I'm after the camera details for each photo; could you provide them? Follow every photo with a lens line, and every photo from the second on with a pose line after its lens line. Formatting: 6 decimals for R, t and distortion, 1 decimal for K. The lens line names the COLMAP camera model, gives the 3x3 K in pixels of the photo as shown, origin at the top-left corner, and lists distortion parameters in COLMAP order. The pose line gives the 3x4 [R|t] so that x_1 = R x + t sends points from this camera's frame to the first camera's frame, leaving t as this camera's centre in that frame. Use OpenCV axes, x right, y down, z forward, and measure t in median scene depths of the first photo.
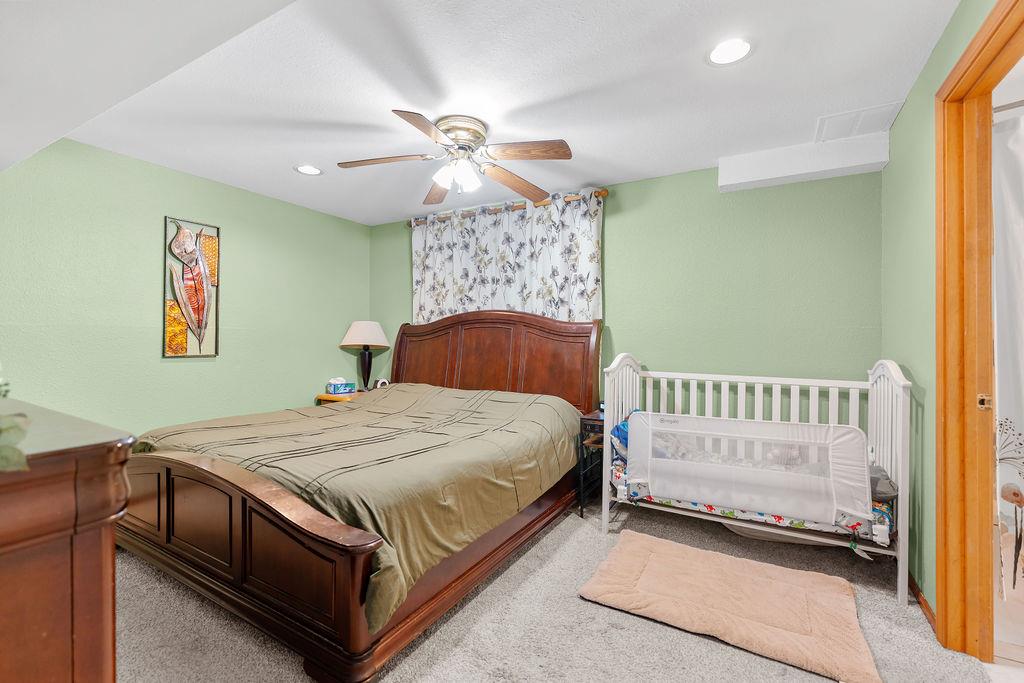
lens RADIAL K [[451.5, 0, 512.0], [0, 451.5, 341.5], [0, 0, 1]] dist [0.001308, 0.000048]
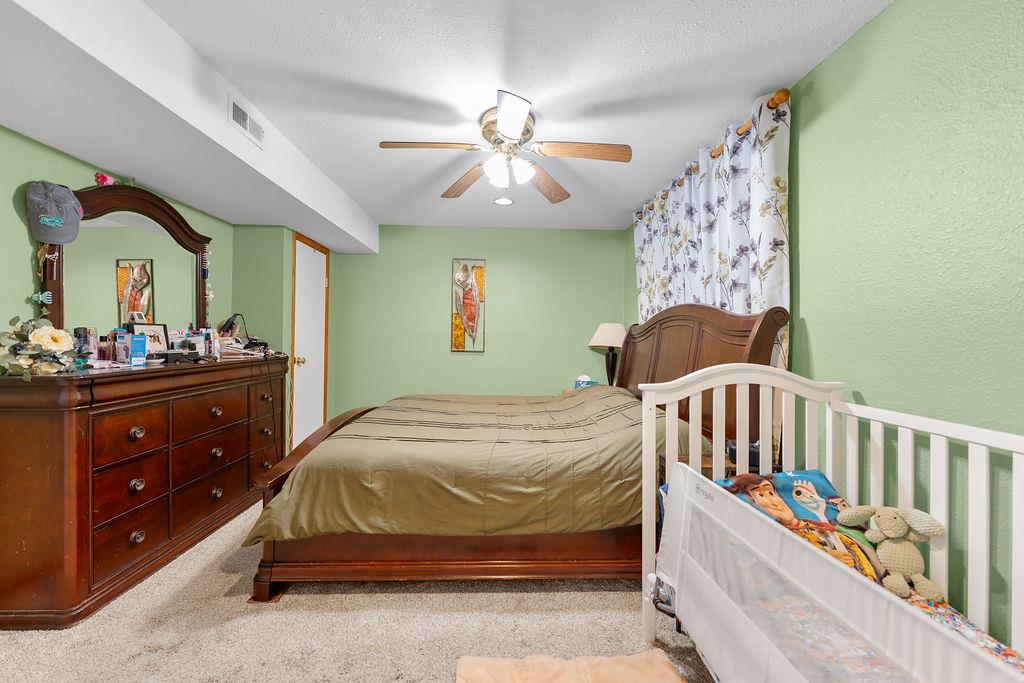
lens RADIAL K [[407.8, 0, 512.0], [0, 407.8, 341.5], [0, 0, 1]] dist [-0.002402, -0.000190]
pose [[0.521171, 0.005776, -0.853433, 0.467877], [-0.012876, 0.999917, -0.001096, 0.001294], [0.853355, 0.011559, 0.521202, 0.408844]]
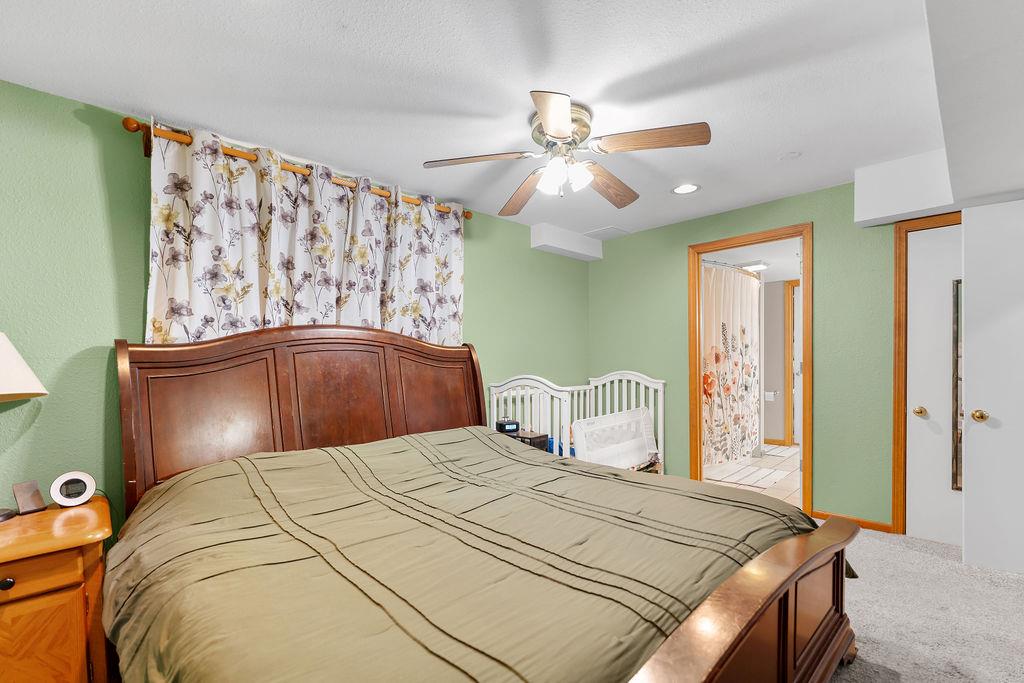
lens RADIAL K [[449.9, 0, 509.6], [0, 449.9, 368.1], [0, 0, 1]] dist [0.000188, -0.000018]
pose [[0.274072, -0.027806, 0.961307, -0.708649], [0.027652, 0.999396, 0.021024, -0.014065], [-0.961312, 0.020820, 0.274675, 0.637259]]
